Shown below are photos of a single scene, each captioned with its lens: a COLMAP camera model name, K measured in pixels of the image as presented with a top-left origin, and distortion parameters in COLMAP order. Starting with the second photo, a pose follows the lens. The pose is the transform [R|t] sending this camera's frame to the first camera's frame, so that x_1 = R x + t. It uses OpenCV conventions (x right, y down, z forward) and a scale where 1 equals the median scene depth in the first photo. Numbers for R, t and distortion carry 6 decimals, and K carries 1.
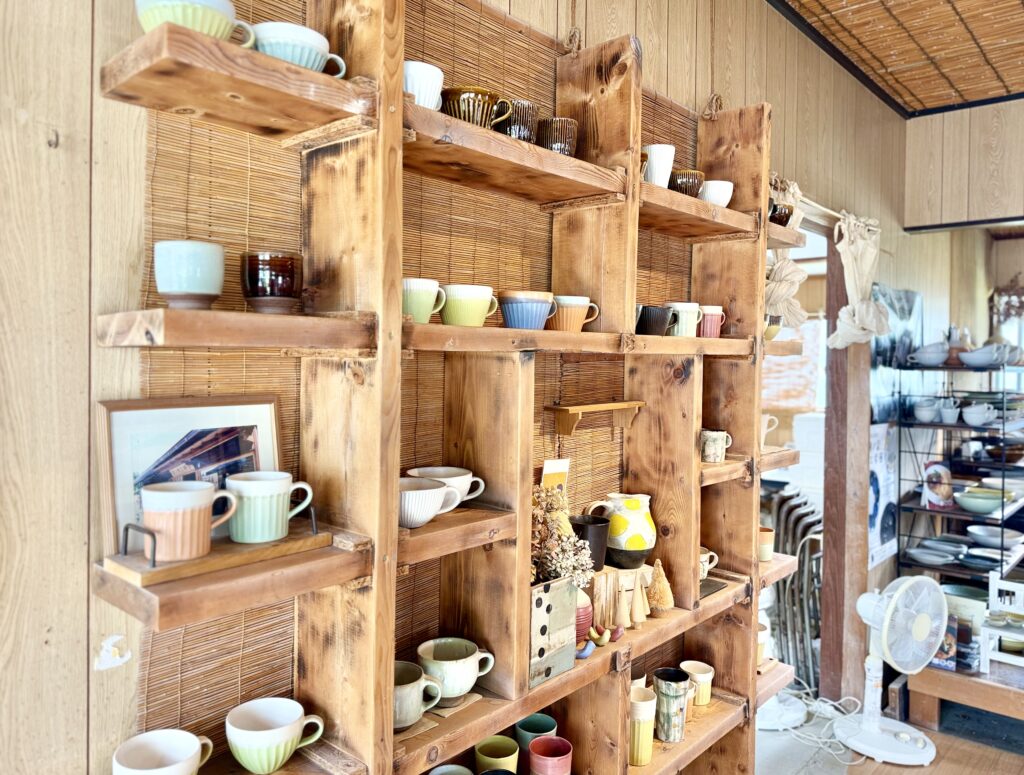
lens RADIAL K [[735.5, 0, 512.0], [0, 735.5, 385.1], [0, 0, 1]] dist [-0.004071, -0.001420]
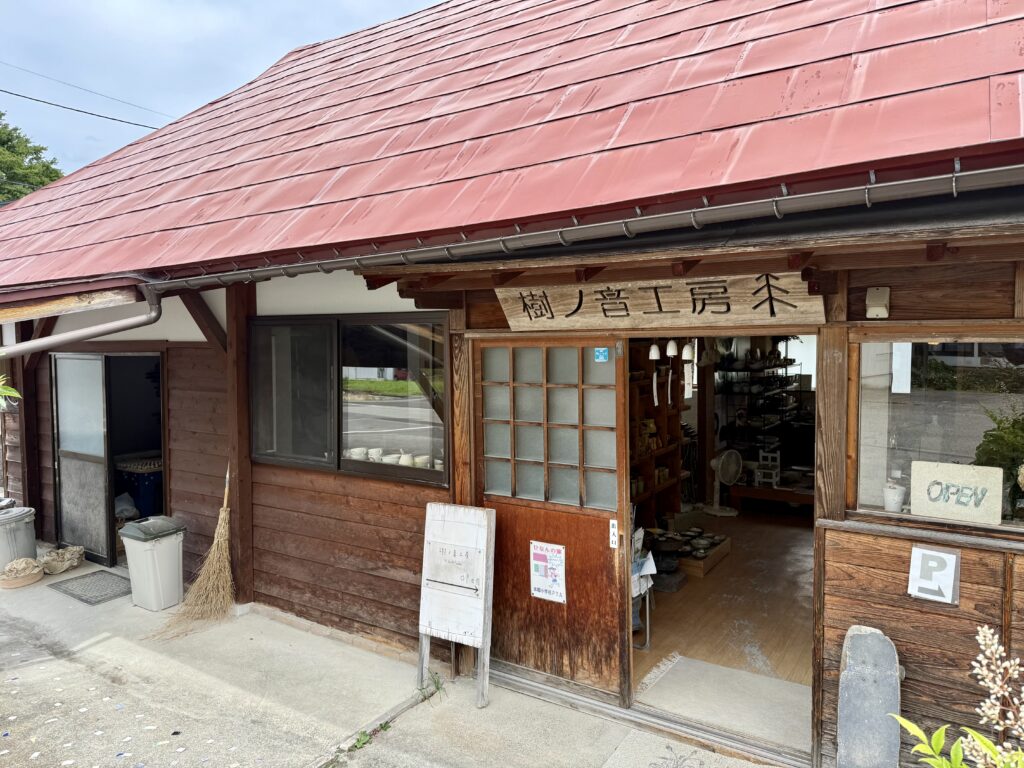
lens RADIAL K [[705.0, 0, 509.3], [0, 705.0, 380.0], [0, 0, 1]] dist [0.046701, -0.001832]
pose [[0.988522, -0.034518, 0.147081, -0.565412], [0.029394, 0.998887, 0.036875, -0.107308], [-0.148190, -0.032129, 0.988437, -1.297203]]
